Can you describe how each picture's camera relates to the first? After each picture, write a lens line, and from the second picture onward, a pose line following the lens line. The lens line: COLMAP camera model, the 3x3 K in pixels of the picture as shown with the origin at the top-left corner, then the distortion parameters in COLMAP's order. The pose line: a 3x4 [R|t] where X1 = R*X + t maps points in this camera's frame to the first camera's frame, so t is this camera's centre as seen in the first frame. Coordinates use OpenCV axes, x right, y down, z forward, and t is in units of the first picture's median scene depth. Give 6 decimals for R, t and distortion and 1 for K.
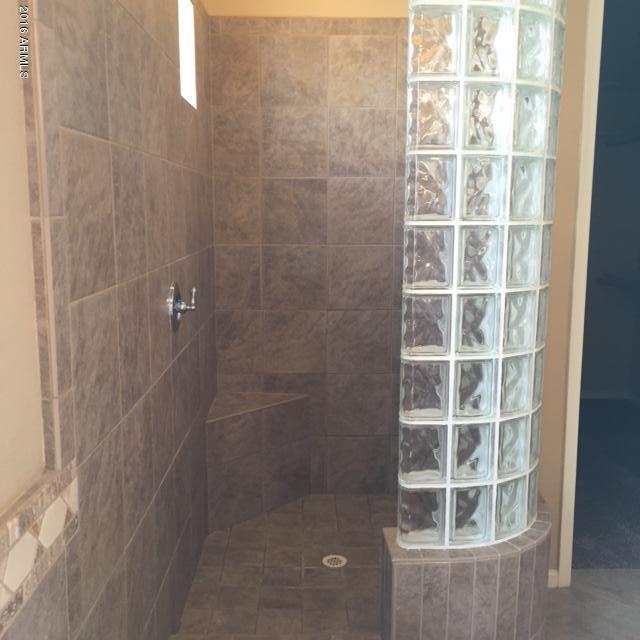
lens RADIAL K [[729.2, 0, 320.0], [0, 729.2, 320.0], [0, 0, 1]] dist [0.078374, -0.098094]
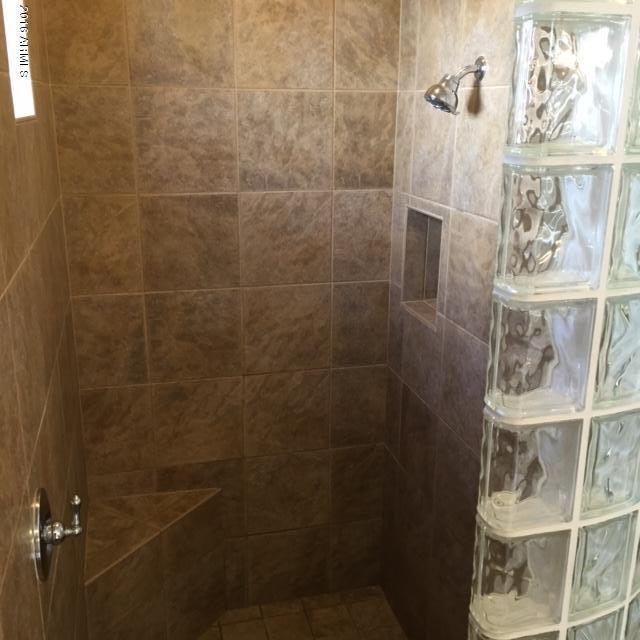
lens RADIAL K [[729.2, 0, 320.0], [0, 729.2, 320.0], [0, 0, 1]] dist [0.078374, -0.098094]
pose [[0.972434, -0.062454, 0.224658, -0.076325], [0.030844, 0.989450, 0.141554, -0.171125], [-0.231129, -0.130722, 0.964101, 0.304994]]
